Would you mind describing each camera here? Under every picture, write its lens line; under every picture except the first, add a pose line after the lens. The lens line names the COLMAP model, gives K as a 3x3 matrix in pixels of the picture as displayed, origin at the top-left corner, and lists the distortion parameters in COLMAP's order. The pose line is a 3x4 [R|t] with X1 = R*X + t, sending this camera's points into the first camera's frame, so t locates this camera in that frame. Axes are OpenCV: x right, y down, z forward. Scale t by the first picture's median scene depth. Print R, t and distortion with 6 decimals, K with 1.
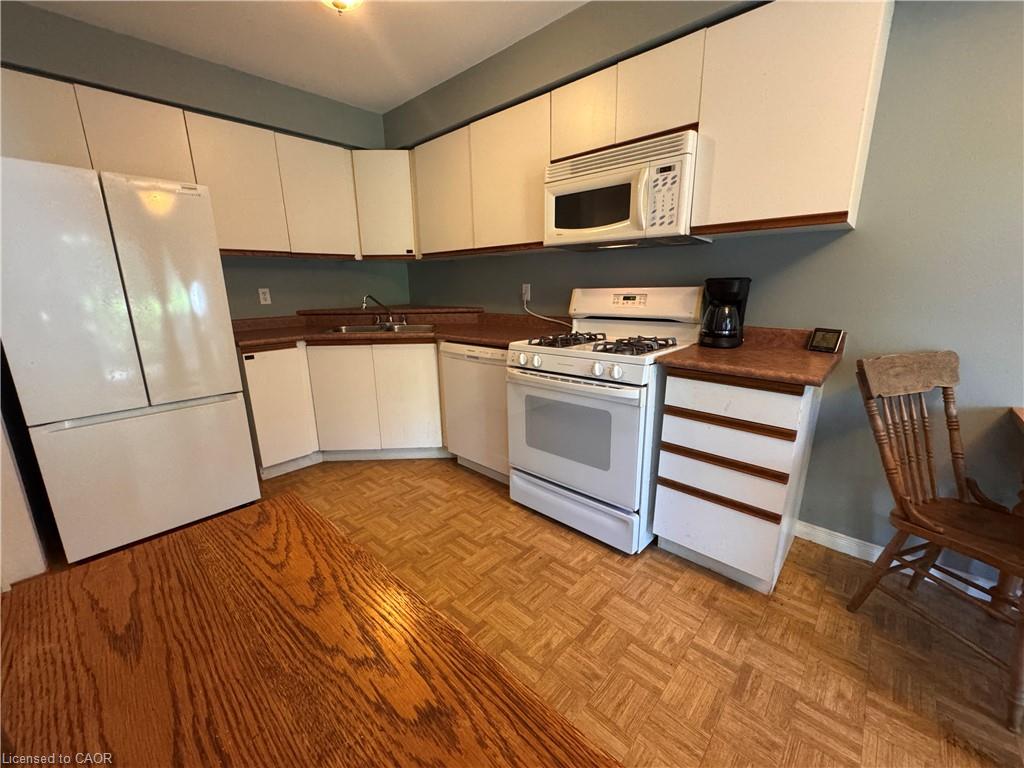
lens RADIAL K [[407.3, 0, 512.7], [0, 407.3, 384.5], [0, 0, 1]] dist [-0.001220, -0.000055]
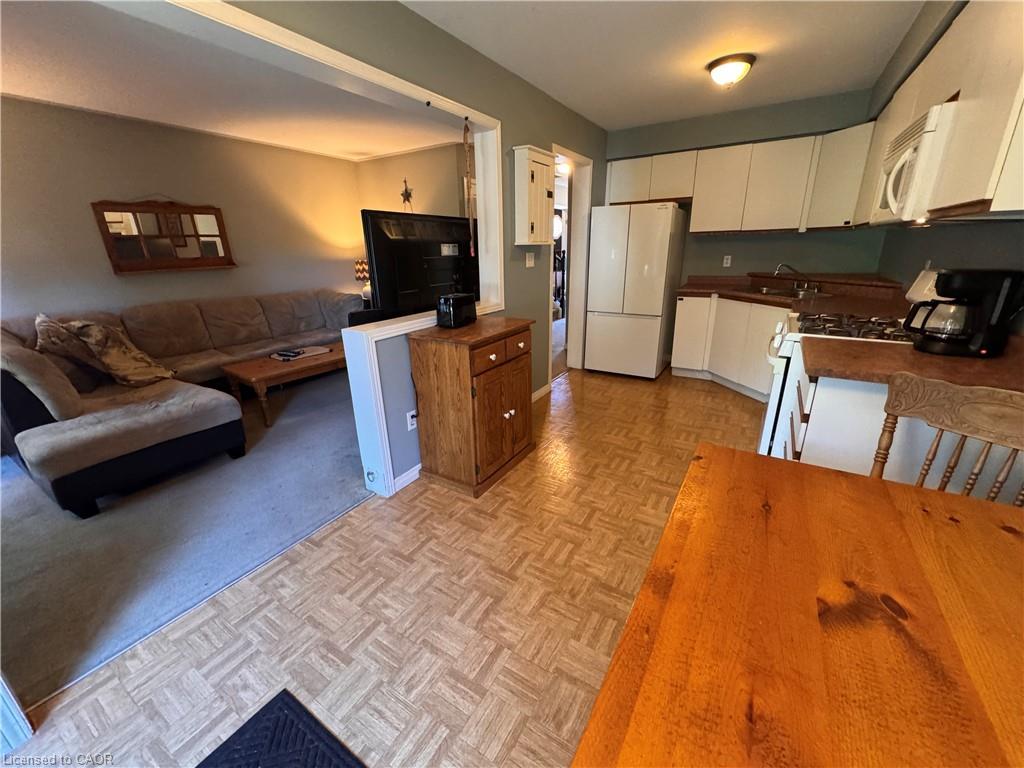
lens RADIAL K [[407.3, 0, 511.9], [0, 407.3, 385.0], [0, 0, 1]] dist [-0.001220, -0.000055]
pose [[0.192765, 0.323741, -0.926301, 1.114432], [-0.214819, 0.935029, 0.282087, -0.074511], [0.957442, 0.144610, 0.249787, -0.047300]]
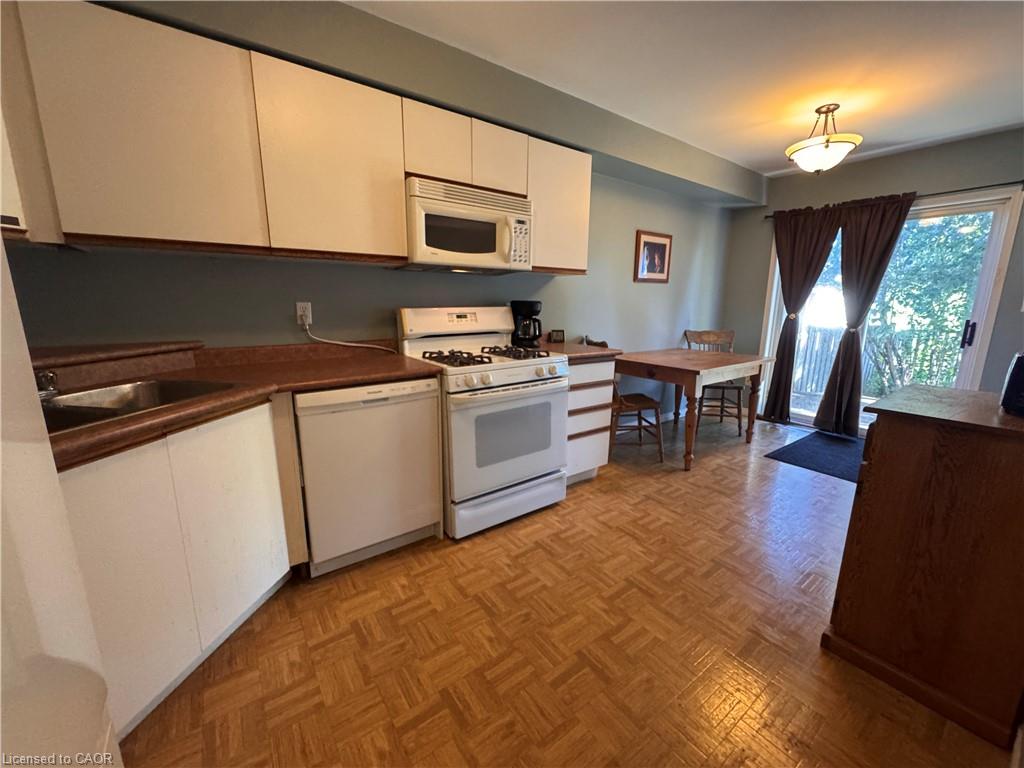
lens RADIAL K [[407.3, 0, 514.4], [0, 407.3, 383.5], [0, 0, 1]] dist [-0.001220, -0.000055]
pose [[0.190375, -0.182430, 0.964612, -0.941683], [0.224164, 0.964702, 0.138206, -0.177588], [-0.955776, 0.189920, 0.224549, 0.730226]]
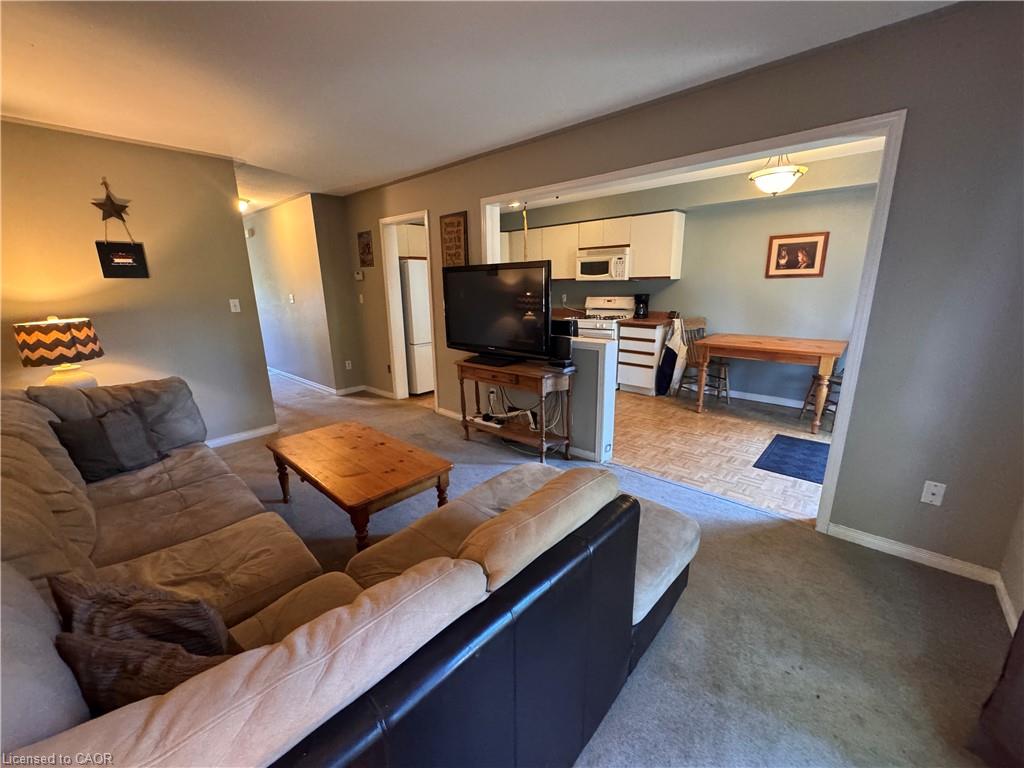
lens RADIAL K [[407.3, 0, 514.2], [0, 407.3, 384.5], [0, 0, 1]] dist [-0.001220, -0.000055]
pose [[0.999769, -0.010673, 0.018669, -0.422254], [0.010566, 0.999927, 0.005779, 0.336851], [-0.018729, -0.005580, 0.999809, -1.790198]]
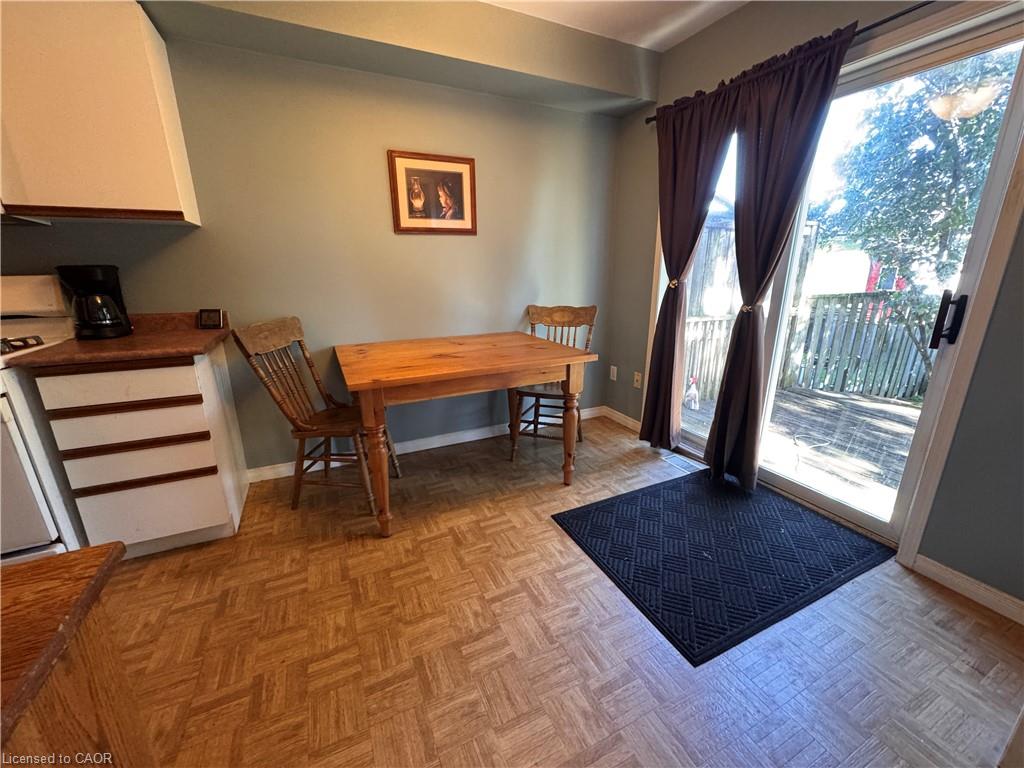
lens RADIAL K [[407.3, 0, 511.9], [0, 407.3, 383.6], [0, 0, 1]] dist [-0.001220, -0.000055]
pose [[0.365697, -0.248270, 0.897010, -0.027274], [0.224811, 0.958792, 0.173718, 0.058379], [-0.903175, 0.138129, 0.406441, -0.233378]]
